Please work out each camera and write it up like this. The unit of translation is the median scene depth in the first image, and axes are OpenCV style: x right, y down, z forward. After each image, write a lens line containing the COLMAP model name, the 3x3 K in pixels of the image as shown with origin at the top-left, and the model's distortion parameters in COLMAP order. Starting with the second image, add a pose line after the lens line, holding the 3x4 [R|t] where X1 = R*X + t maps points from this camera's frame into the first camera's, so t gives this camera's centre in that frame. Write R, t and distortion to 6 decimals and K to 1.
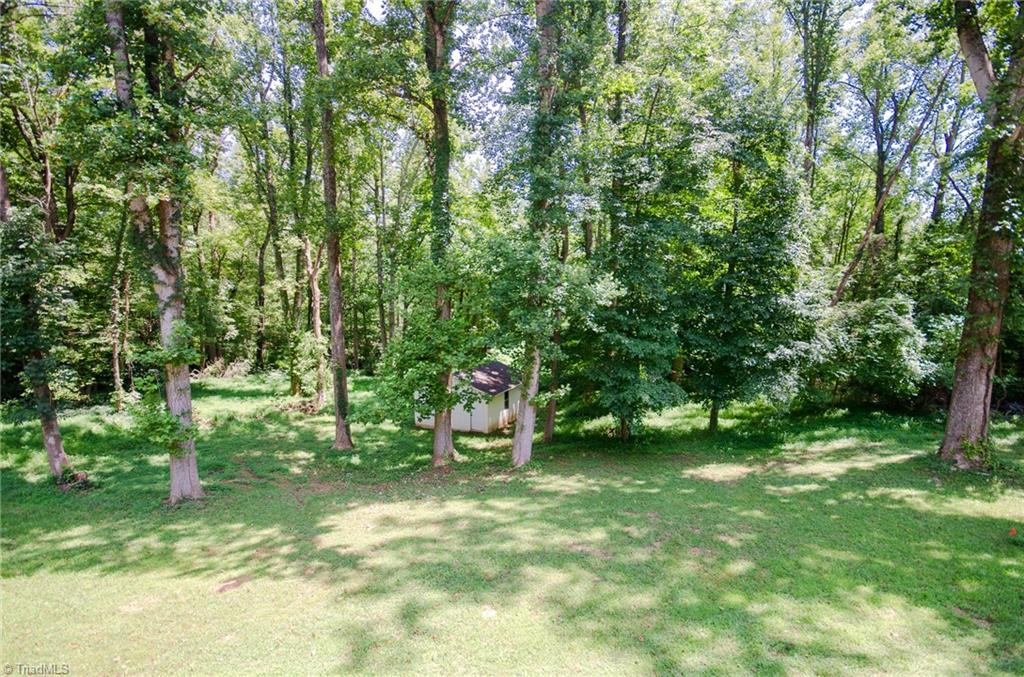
lens RADIAL K [[452.6, 0, 511.7], [0, 452.6, 338.8], [0, 0, 1]] dist [0.000948, -0.004251]
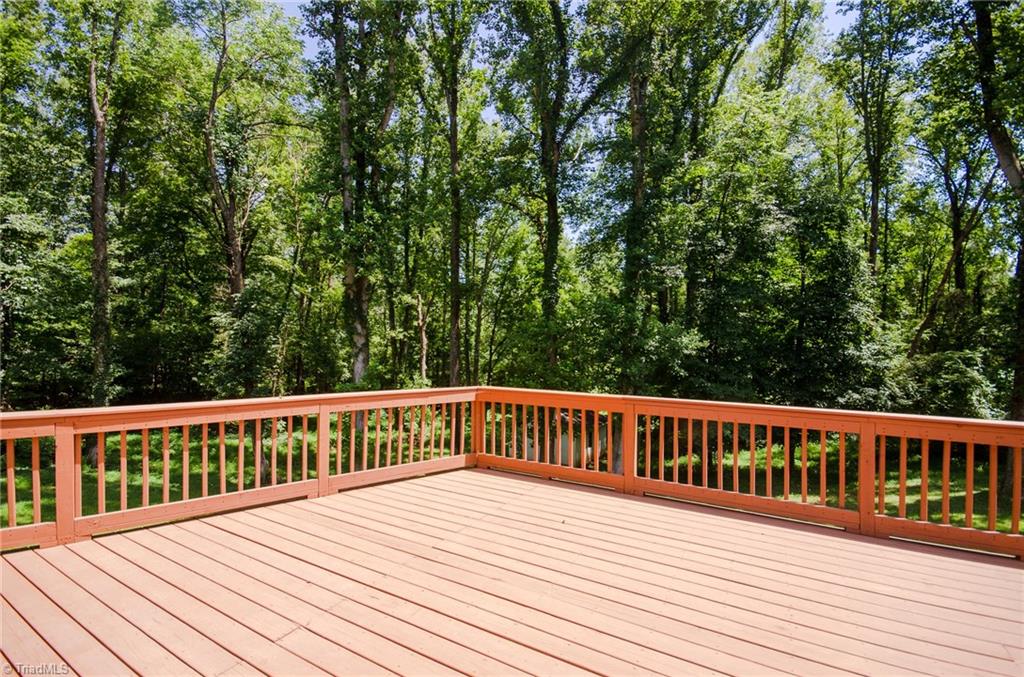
lens RADIAL K [[452.6, 0, 511.1], [0, 452.6, 340.9], [0, 0, 1]] dist [0.000948, -0.004251]
pose [[0.991294, 0.008050, -0.131417, -0.097625], [-0.021640, 0.994517, -0.102309, 0.021913], [0.129873, 0.104262, 0.986034, -0.232919]]
